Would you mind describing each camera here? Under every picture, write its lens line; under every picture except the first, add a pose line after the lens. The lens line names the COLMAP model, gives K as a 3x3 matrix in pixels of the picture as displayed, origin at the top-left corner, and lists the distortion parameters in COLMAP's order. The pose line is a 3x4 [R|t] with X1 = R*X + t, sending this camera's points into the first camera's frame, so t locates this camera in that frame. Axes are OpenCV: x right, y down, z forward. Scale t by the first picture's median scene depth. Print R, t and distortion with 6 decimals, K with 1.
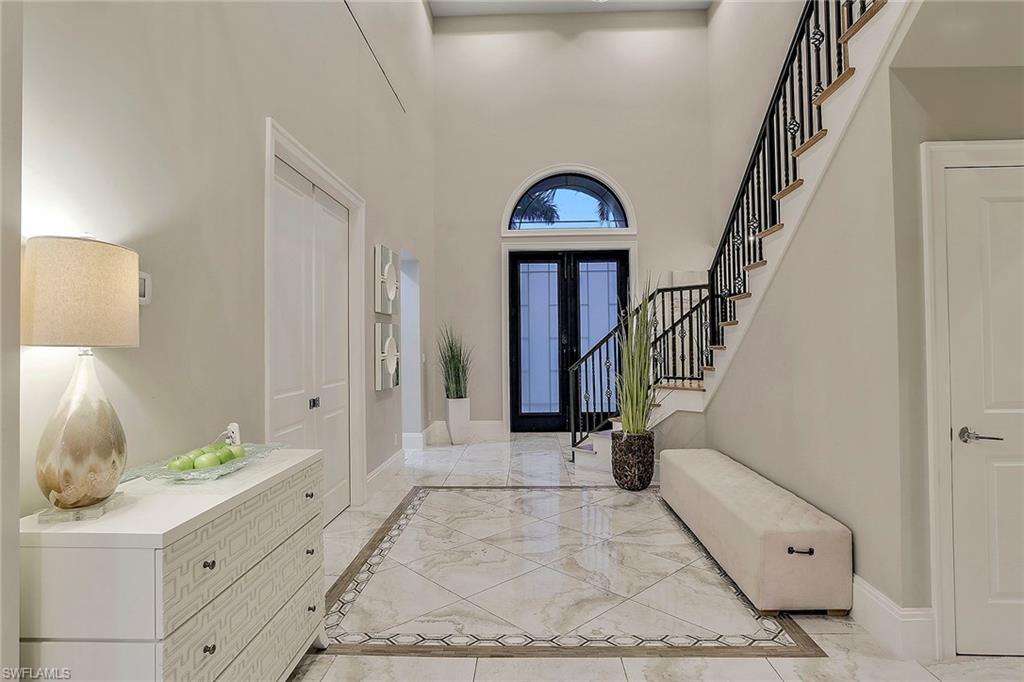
lens RADIAL K [[524.0, 0, 510.5], [0, 524.0, 332.9], [0, 0, 1]] dist [-0.025059, 0.002135]
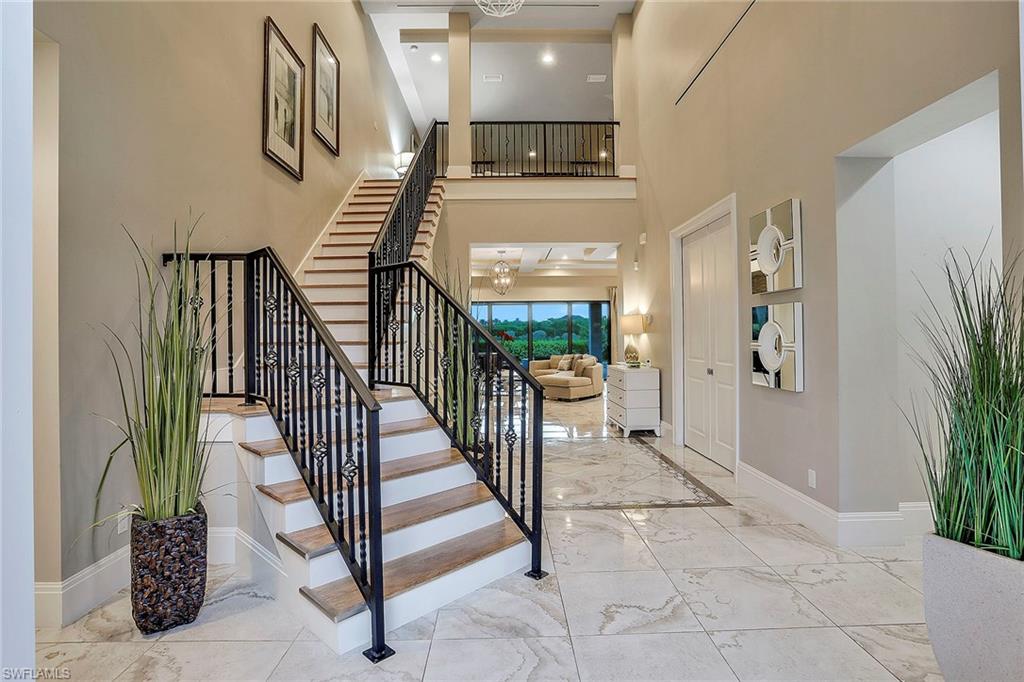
lens RADIAL K [[497.6, 0, 506.9], [0, 497.6, 336.6], [0, 0, 1]] dist [-0.022614, 0.000230]
pose [[-0.998649, 0.018974, -0.048383, 0.209027], [0.020142, 0.999515, -0.023759, 0.042903], [0.047909, -0.024701, -0.998546, 1.831741]]
